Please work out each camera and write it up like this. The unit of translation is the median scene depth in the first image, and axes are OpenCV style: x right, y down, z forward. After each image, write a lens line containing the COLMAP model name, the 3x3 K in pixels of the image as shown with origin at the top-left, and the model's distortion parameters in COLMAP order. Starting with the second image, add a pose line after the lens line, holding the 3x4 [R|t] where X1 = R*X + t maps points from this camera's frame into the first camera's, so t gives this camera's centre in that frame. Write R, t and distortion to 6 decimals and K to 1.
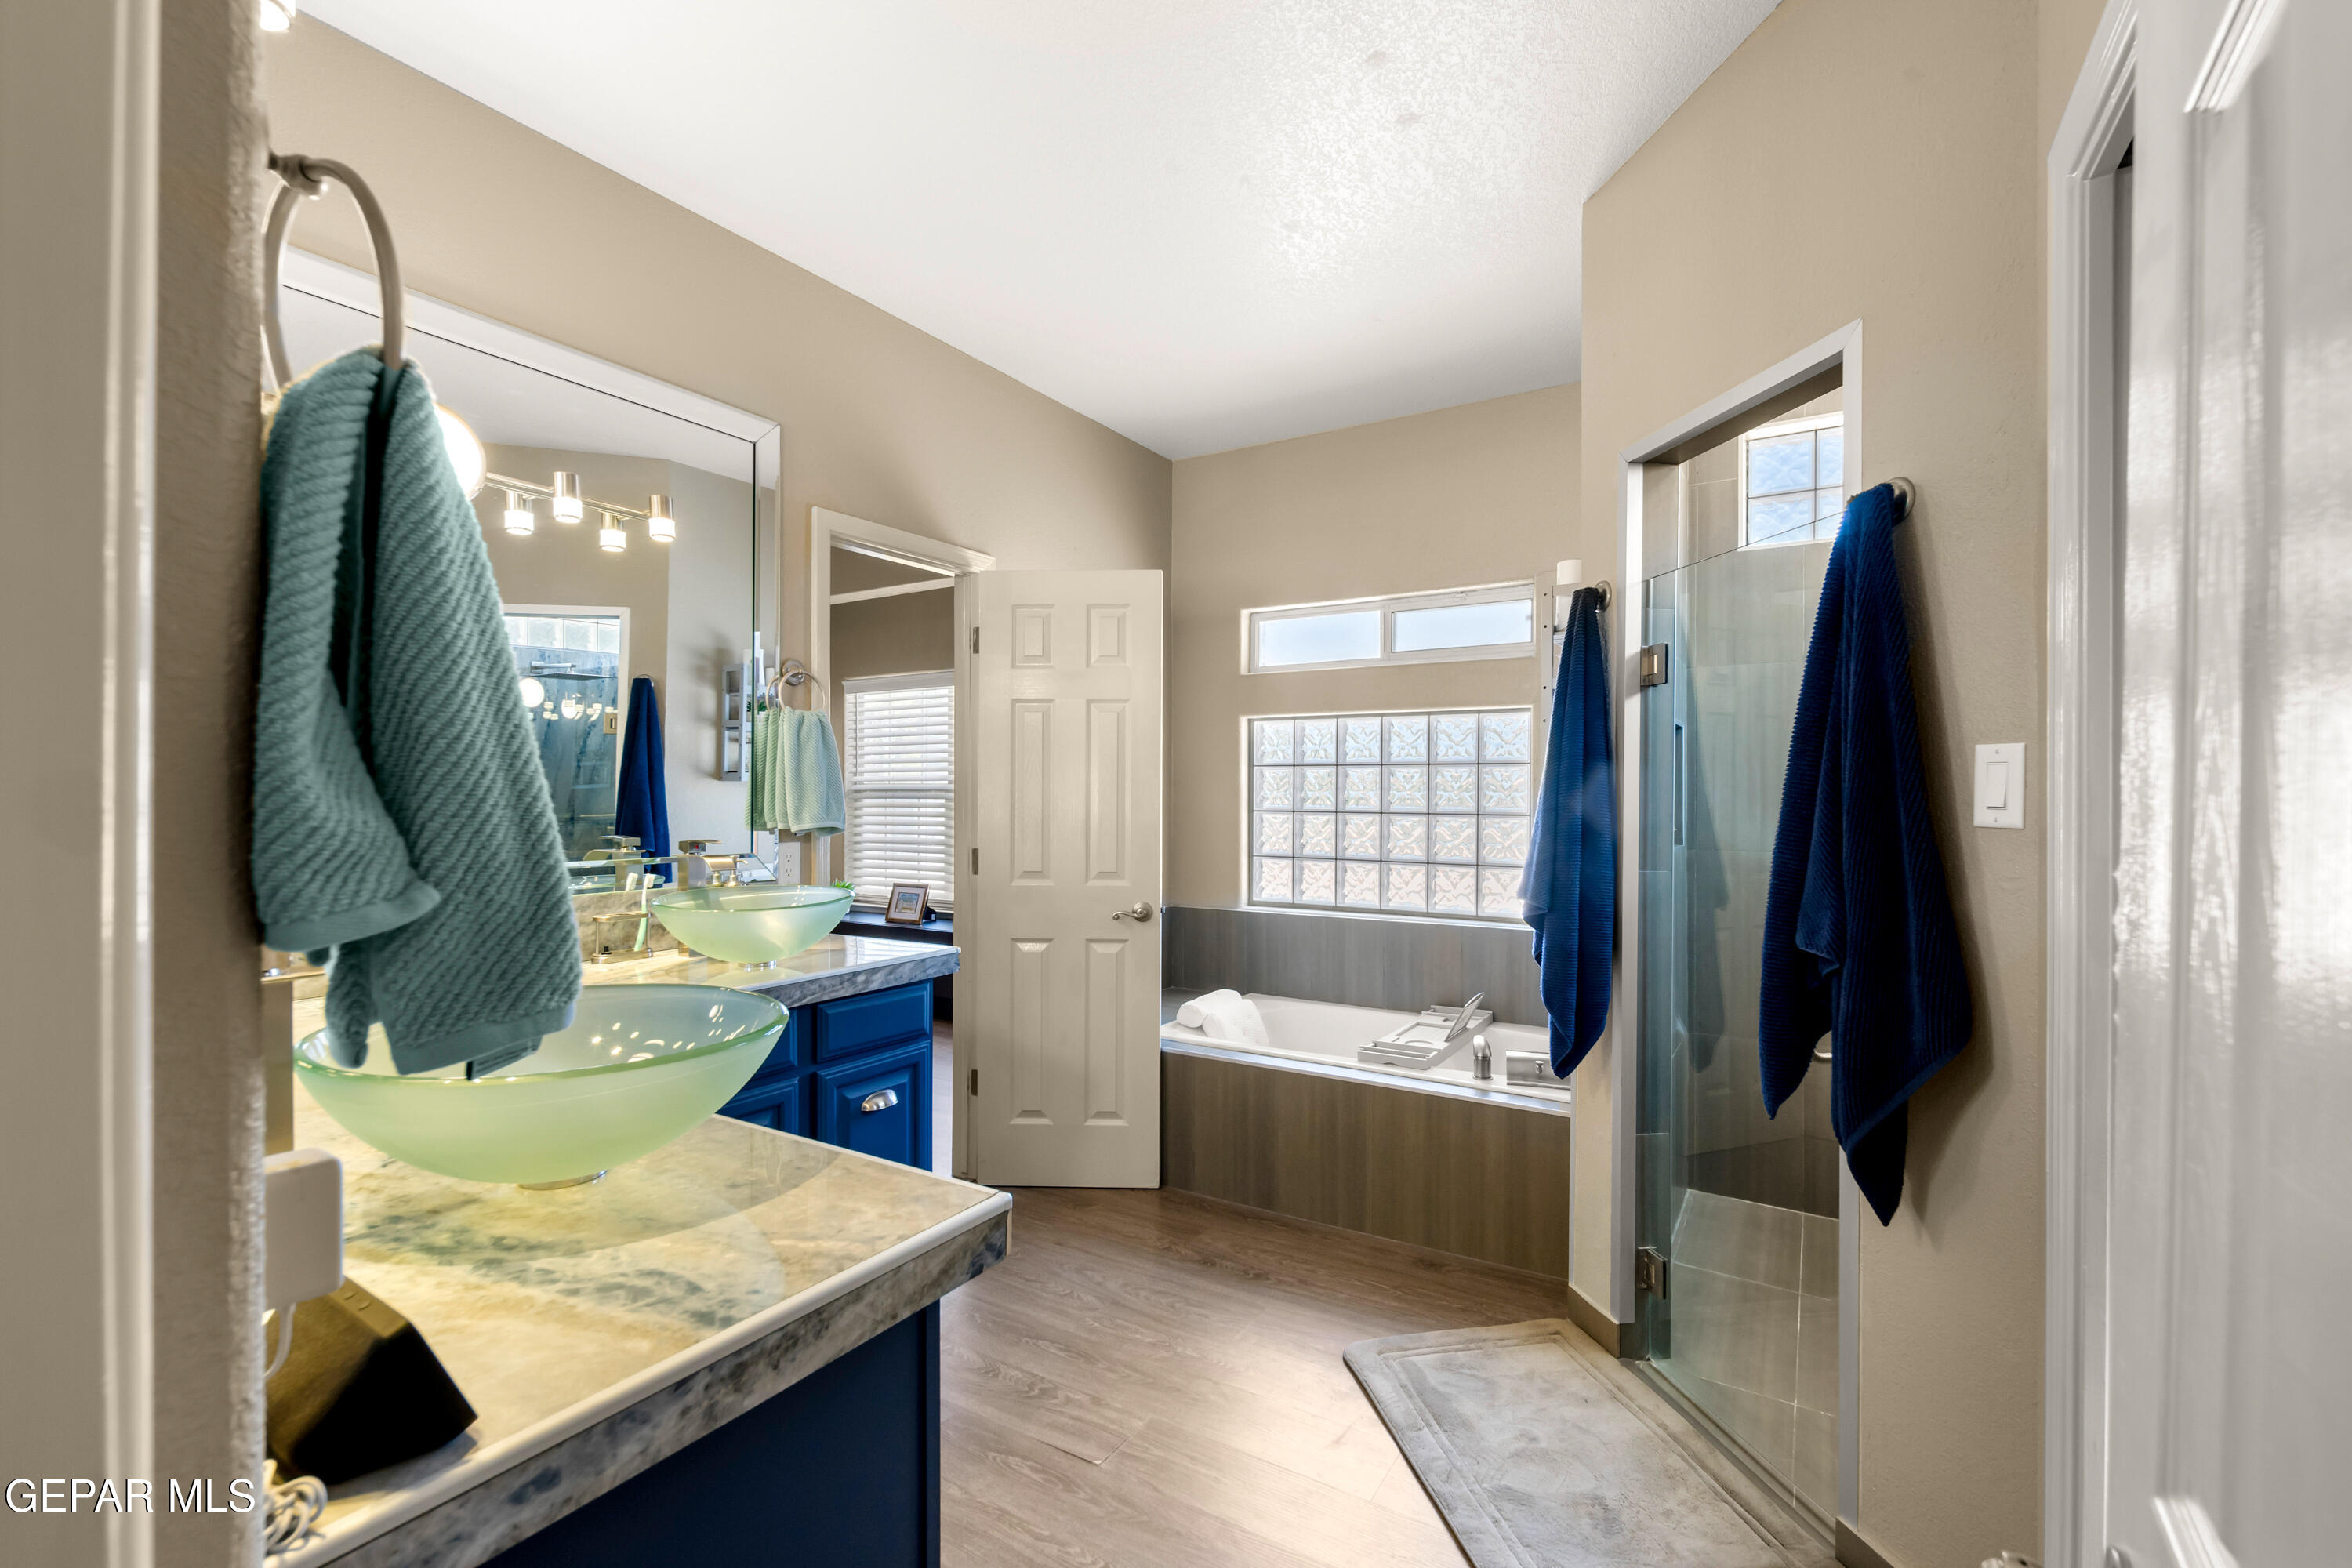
lens RADIAL K [[1022.5, 0, 1188.5], [0, 1022.5, 789.1], [0, 0, 1]] dist [0.002430, -0.000299]
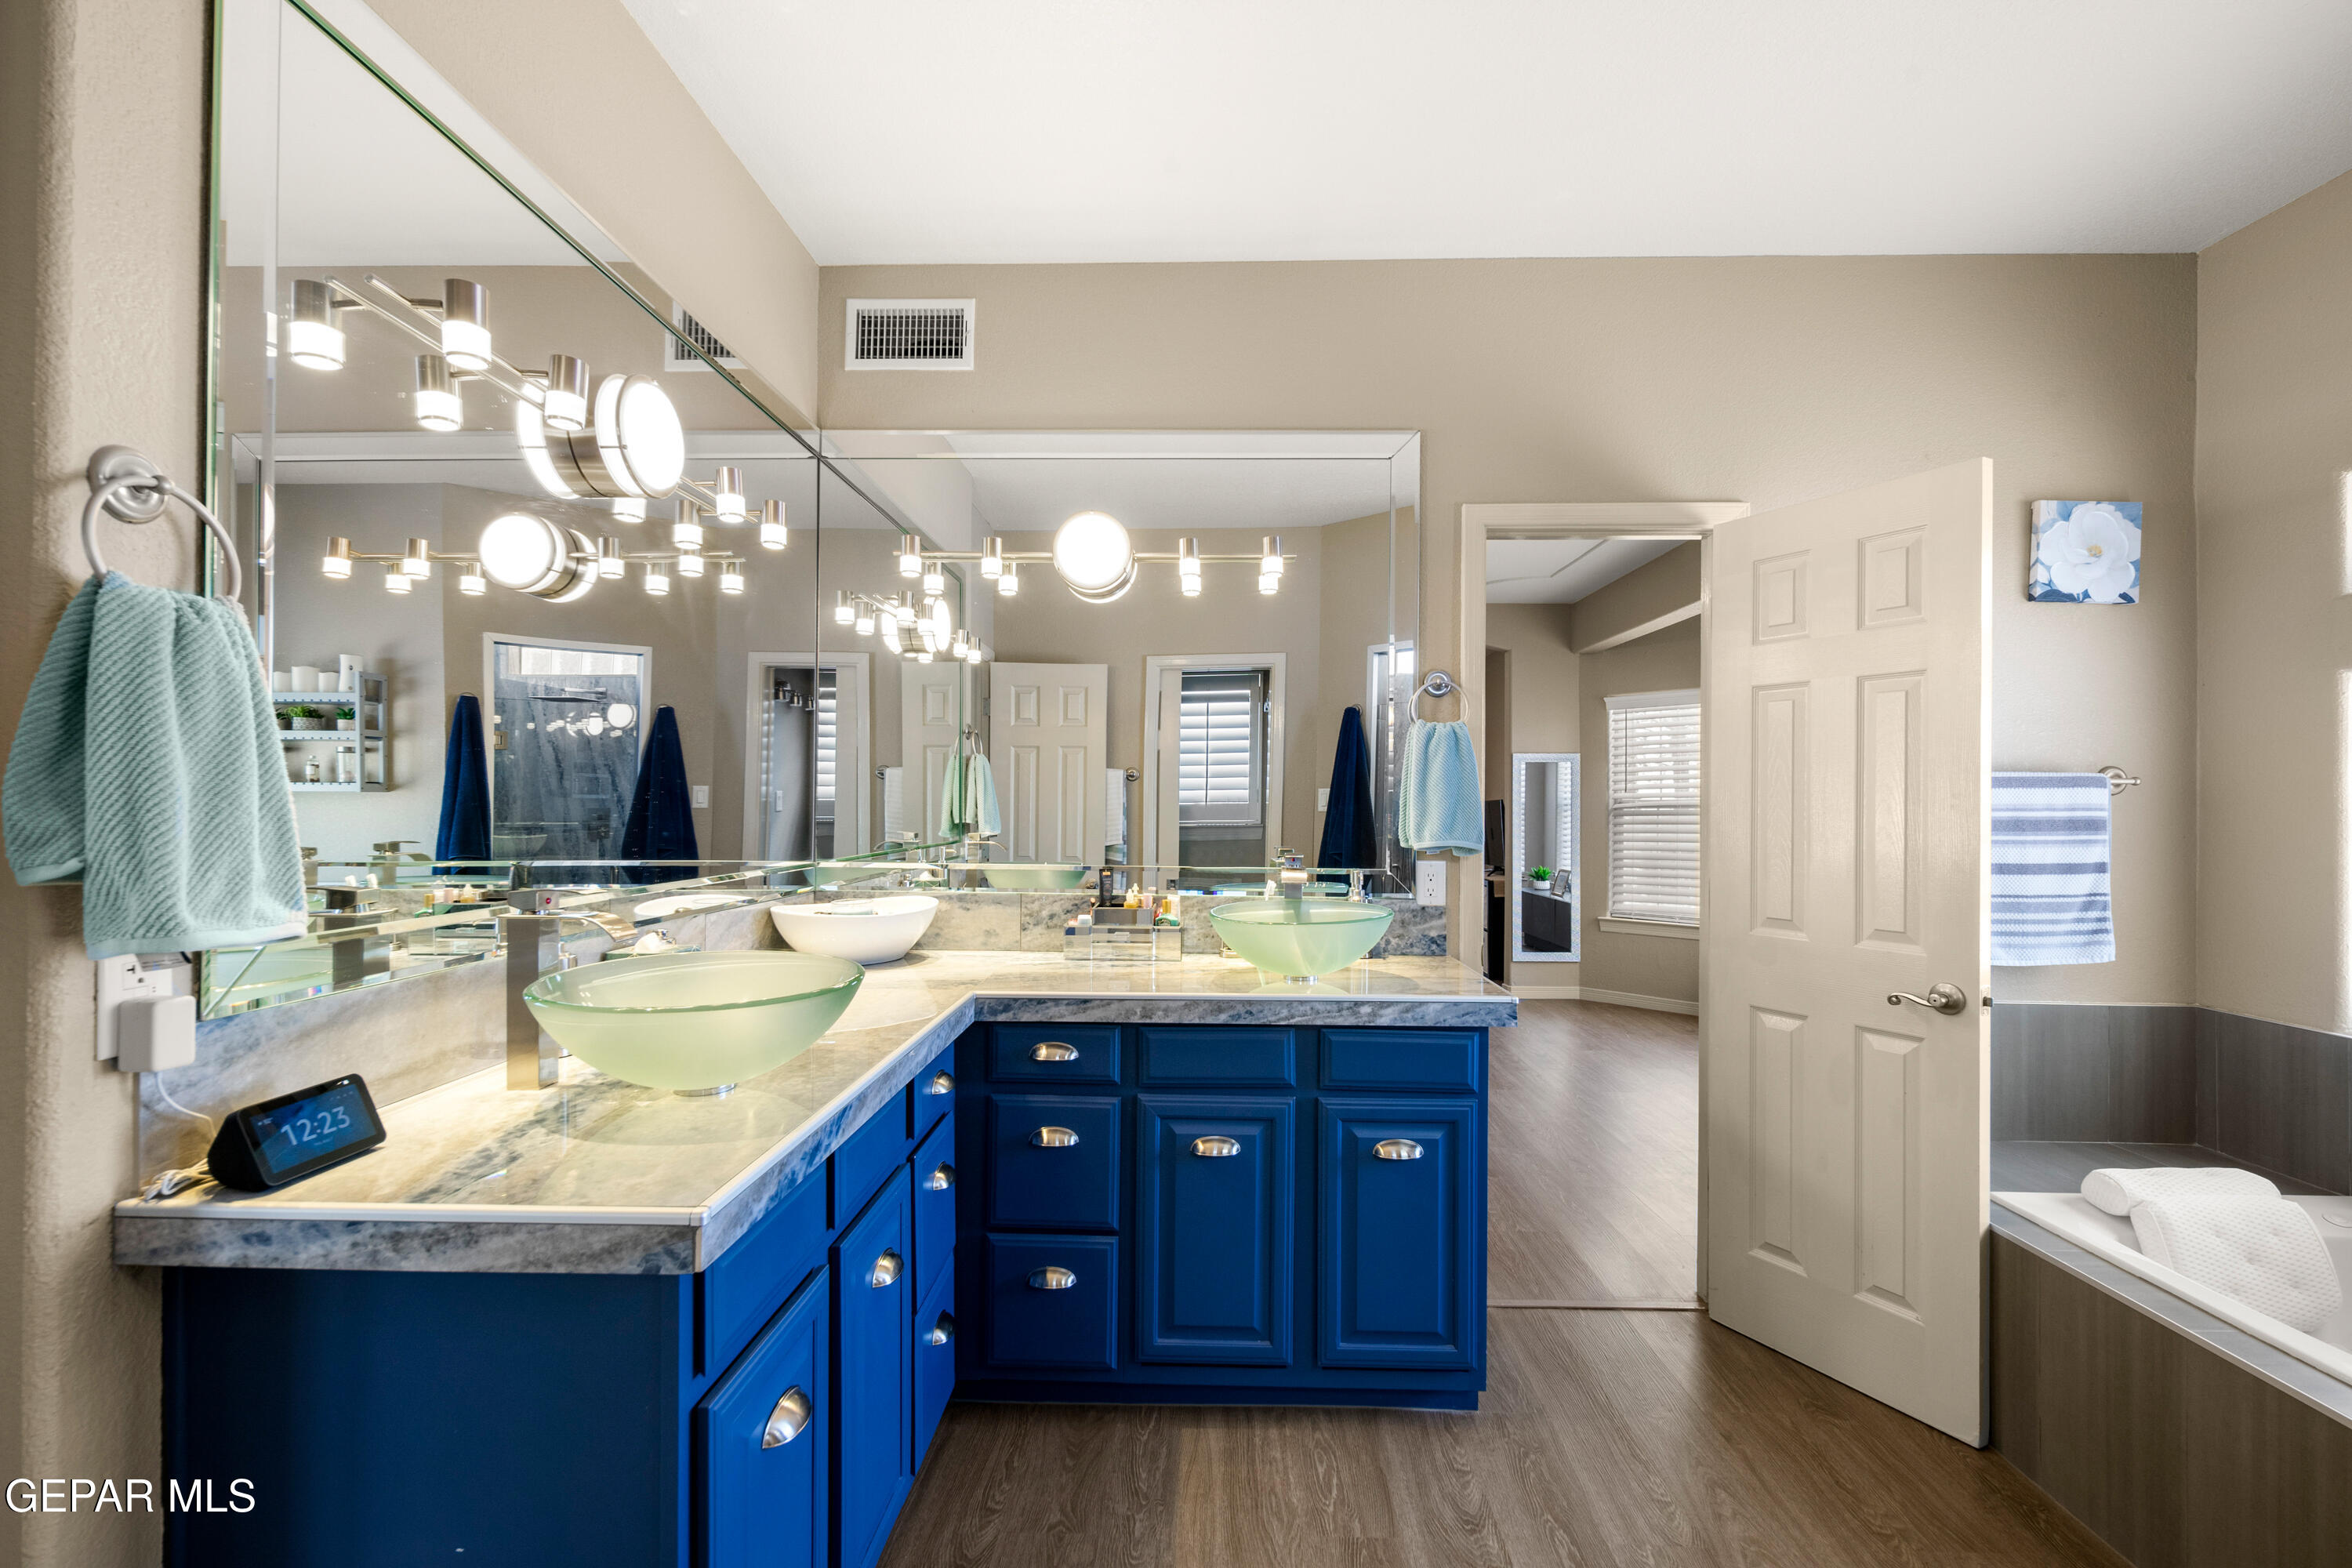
lens RADIAL K [[1022.5, 0, 1176.5], [0, 1022.5, 789.6], [0, 0, 1]] dist [0.002430, -0.000299]
pose [[0.500363, -0.010532, -0.865752, 0.406465], [-0.002536, 0.999904, -0.013630, -0.001359], [0.865812, 0.009015, 0.500288, 0.394436]]
